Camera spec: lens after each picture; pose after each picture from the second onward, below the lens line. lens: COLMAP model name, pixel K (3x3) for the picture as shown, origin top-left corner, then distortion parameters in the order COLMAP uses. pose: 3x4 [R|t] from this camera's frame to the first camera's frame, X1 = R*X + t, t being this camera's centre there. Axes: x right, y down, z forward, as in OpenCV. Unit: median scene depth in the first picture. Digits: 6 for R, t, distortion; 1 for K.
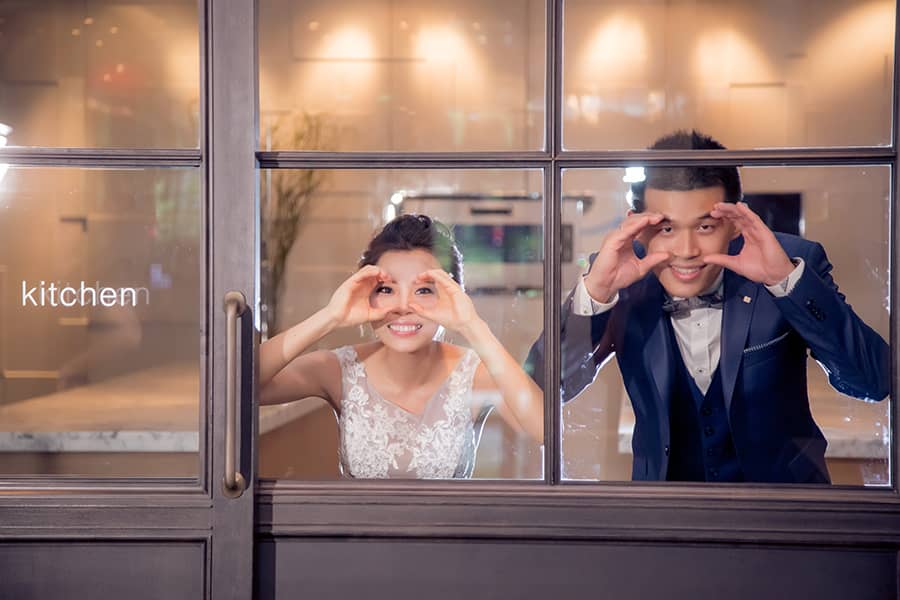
lens RADIAL K [[2455.2, 0, 448.8], [0, 2455.2, 300.6], [0, 0, 1]] dist [0.950236, 0.000000]
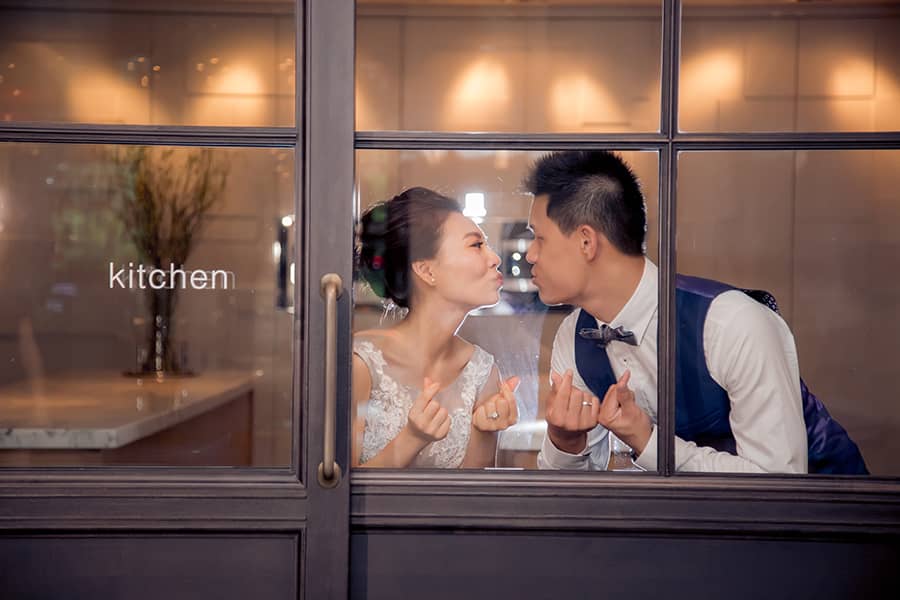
lens RADIAL K [[2019.3, 0, 450.6], [0, 2019.3, 296.6], [0, 0, 1]] dist [0.567733, 0.000000]
pose [[0.993501, 0.009873, 0.113392, -0.128747], [-0.008318, 0.999865, -0.014185, 0.015469], [-0.113517, 0.013149, 0.993449, 0.205828]]
